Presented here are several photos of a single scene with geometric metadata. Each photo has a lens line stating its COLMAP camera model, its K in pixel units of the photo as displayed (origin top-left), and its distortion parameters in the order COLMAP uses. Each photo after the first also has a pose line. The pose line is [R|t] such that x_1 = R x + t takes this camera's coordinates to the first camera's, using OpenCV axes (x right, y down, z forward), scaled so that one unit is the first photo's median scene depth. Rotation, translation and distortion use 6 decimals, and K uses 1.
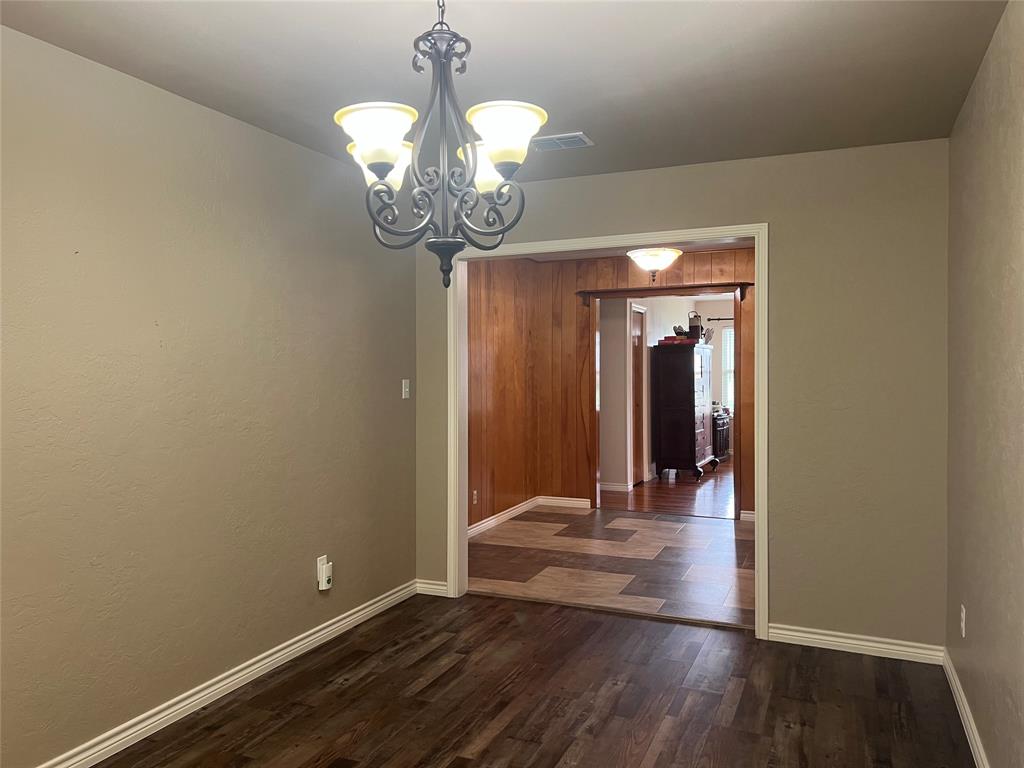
lens RADIAL K [[770.0, 0, 512.0], [0, 770.0, 384.0], [0, 0, 1]] dist [0.089212, -0.136427]
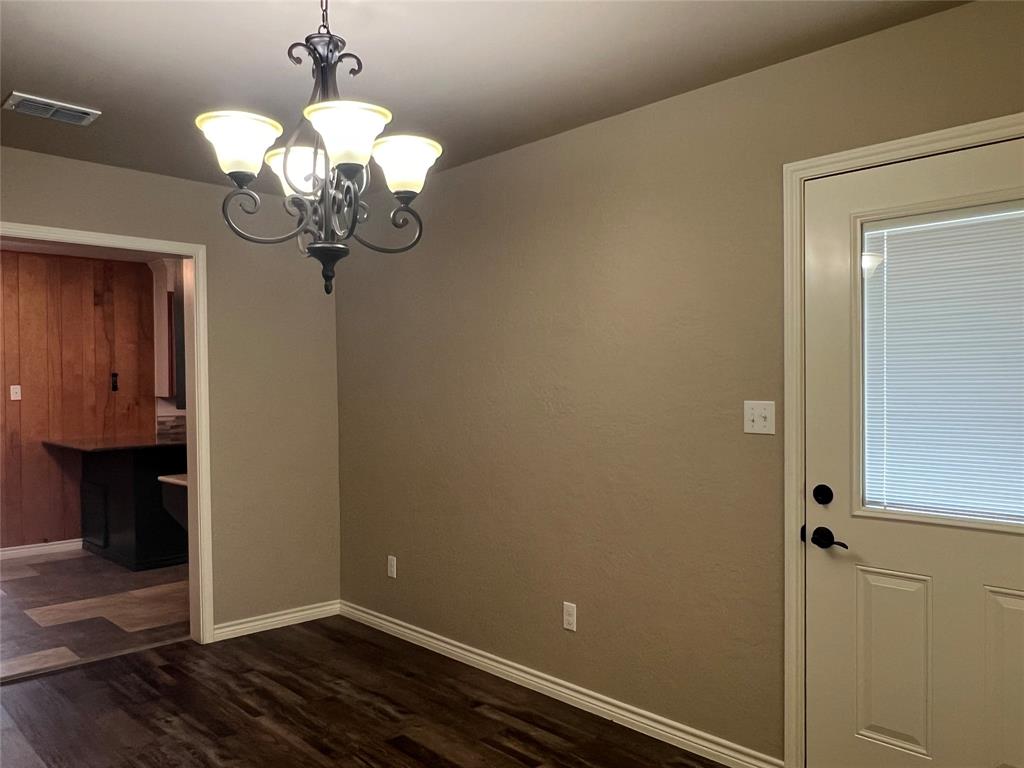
lens RADIAL K [[795.9, 0, 512.0], [0, 795.9, 396.5], [0, 0, 1]] dist [-0.032826, 0.005566]
pose [[0.397801, -0.024552, 0.917143, -0.624000], [0.030182, 0.999451, 0.013664, -0.002594], [-0.916975, 0.022246, 0.398324, 0.272496]]
